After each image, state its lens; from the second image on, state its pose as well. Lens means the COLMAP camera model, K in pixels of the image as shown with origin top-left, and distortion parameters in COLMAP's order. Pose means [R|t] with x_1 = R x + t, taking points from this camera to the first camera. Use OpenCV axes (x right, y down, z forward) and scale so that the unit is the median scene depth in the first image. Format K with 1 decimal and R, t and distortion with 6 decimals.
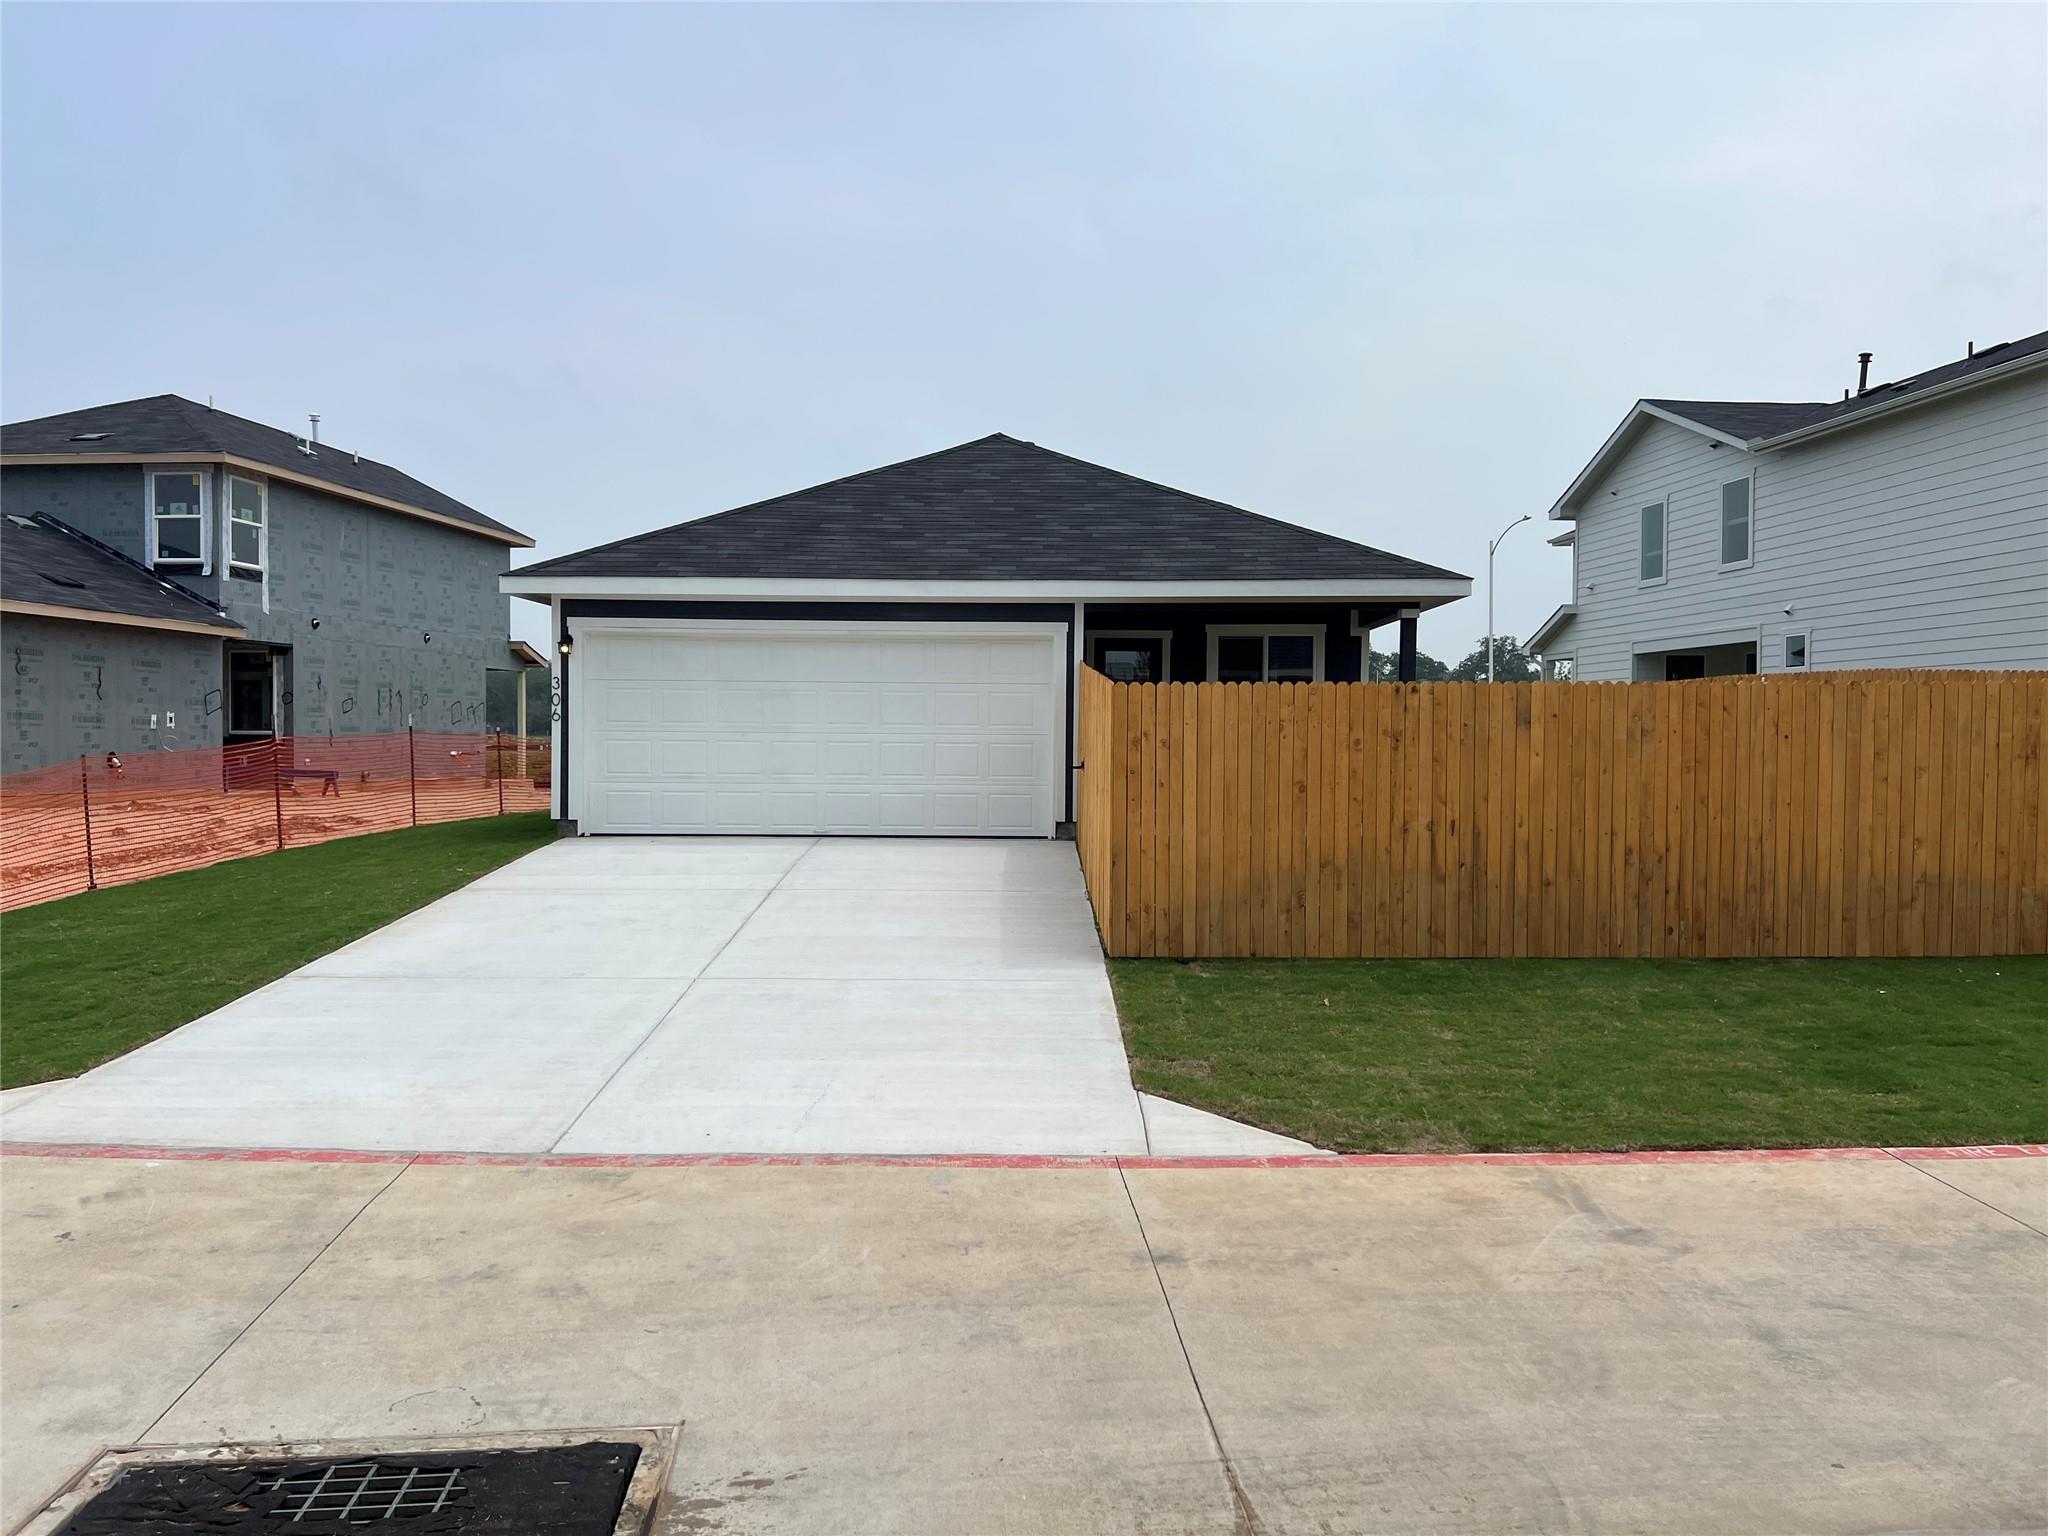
lens RADIAL K [[1453.7, 0, 1024.0], [0, 1453.7, 768.0], [0, 0, 1]] dist [0.006184, 0.000624]
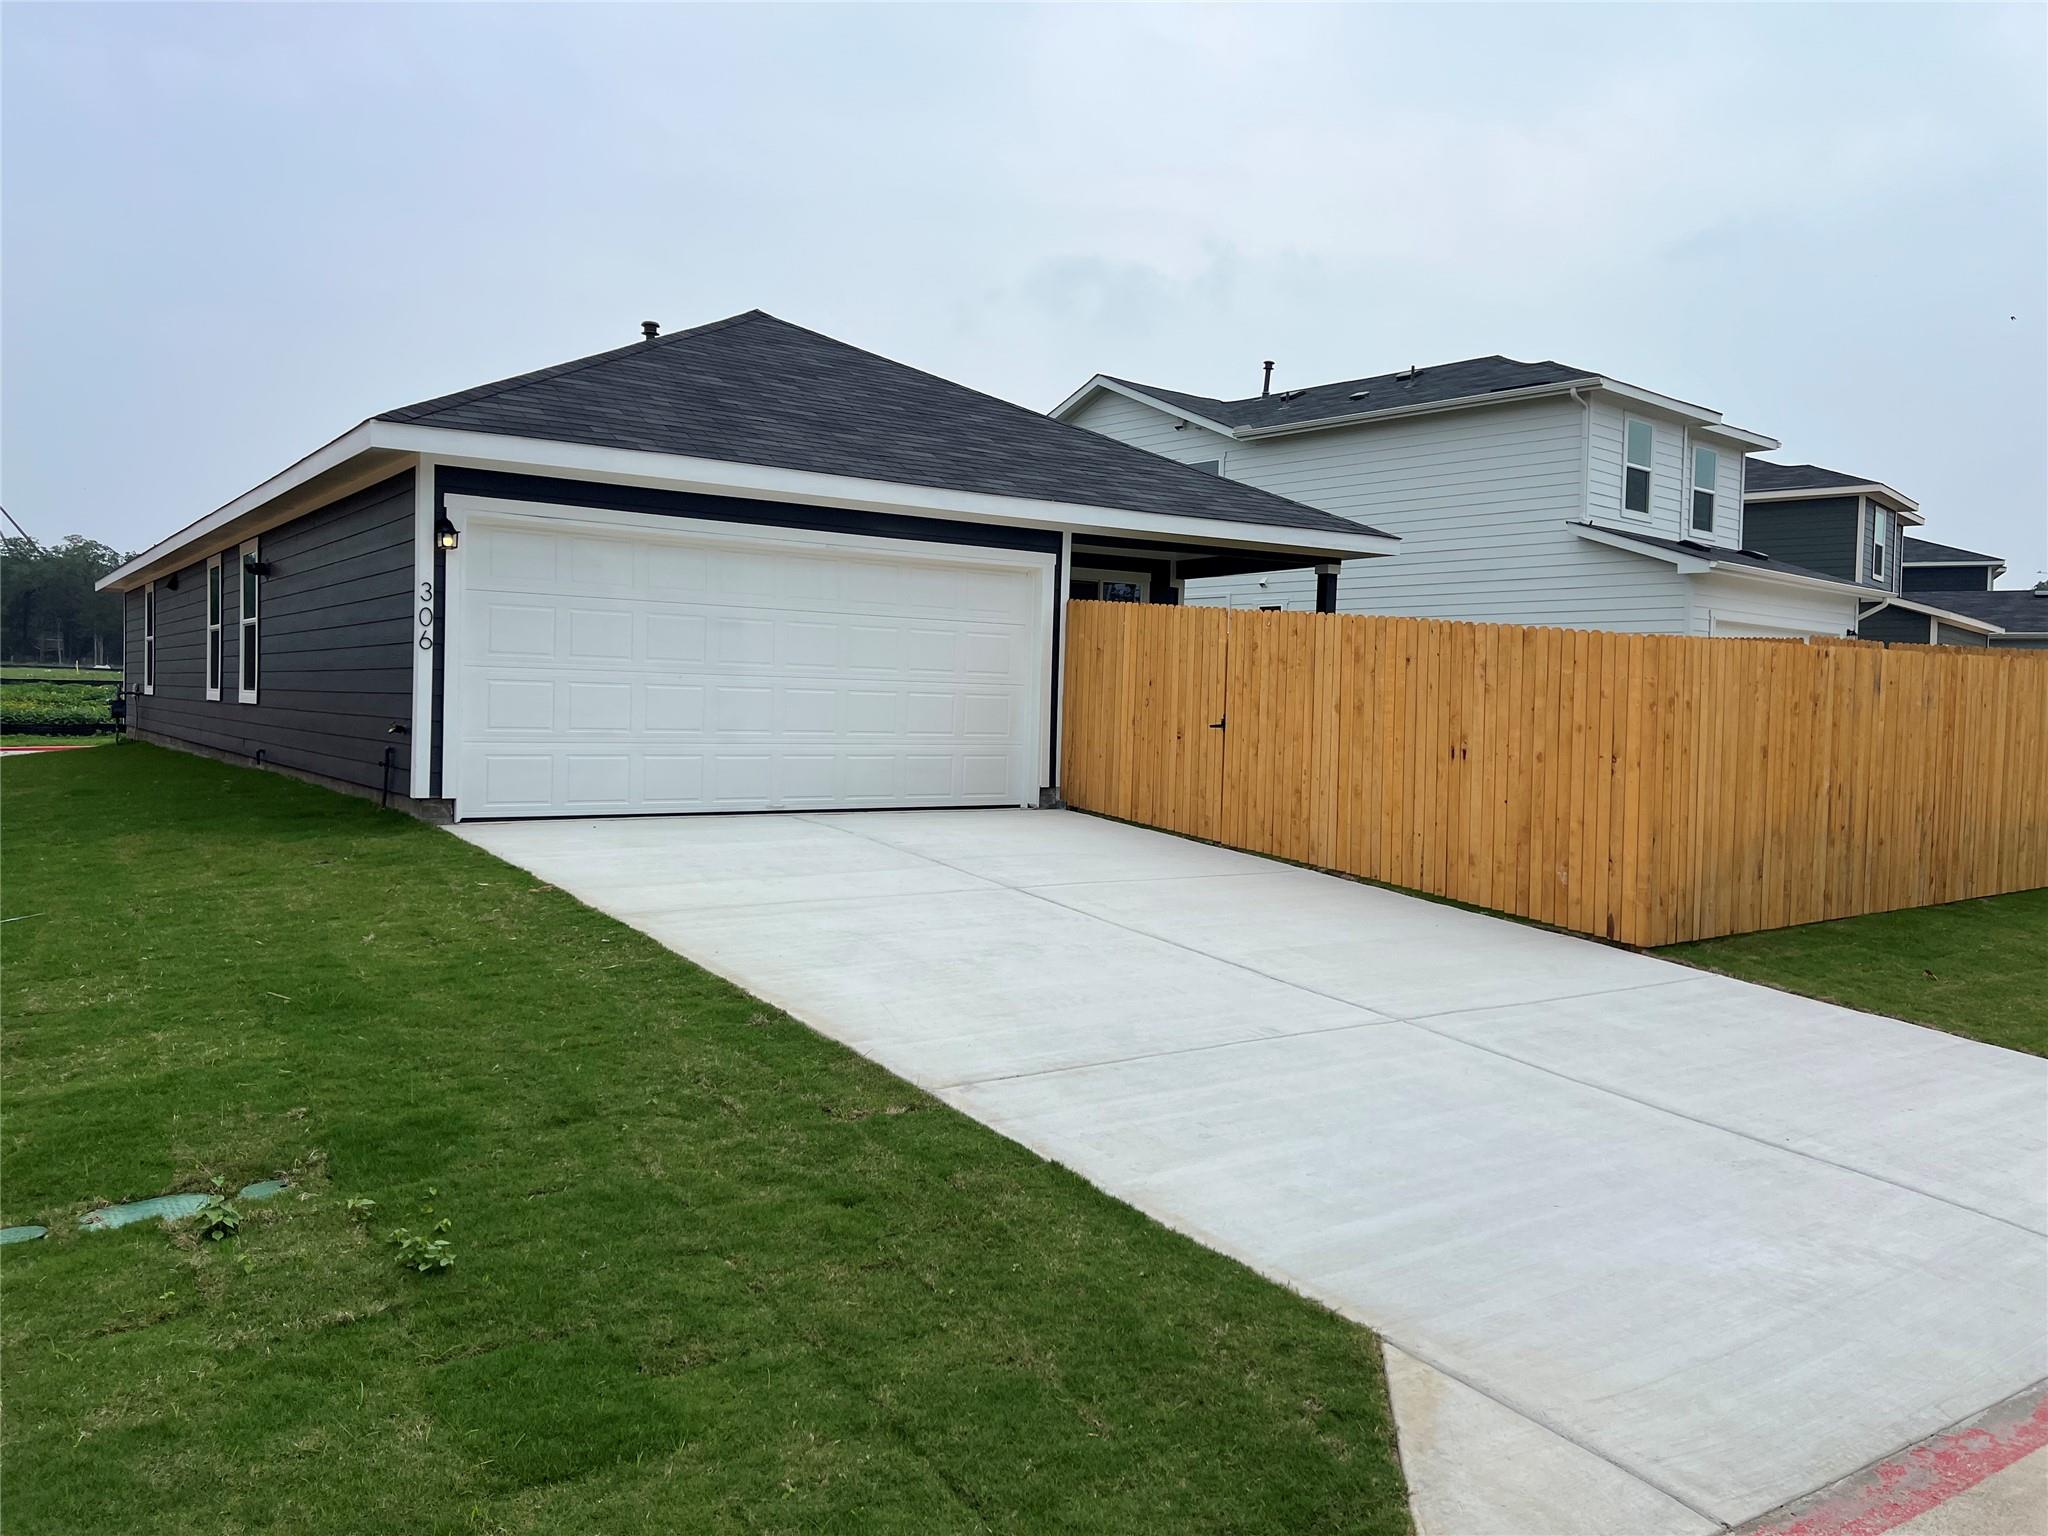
lens RADIAL K [[1453.7, 0, 1024.0], [0, 1453.7, 768.0], [0, 0, 1]] dist [0.006184, 0.000624]
pose [[0.831323, -0.011802, 0.555664, -0.463334], [-0.008235, 0.999403, 0.033548, -0.002799], [-0.555728, -0.032465, 0.830730, 0.297380]]
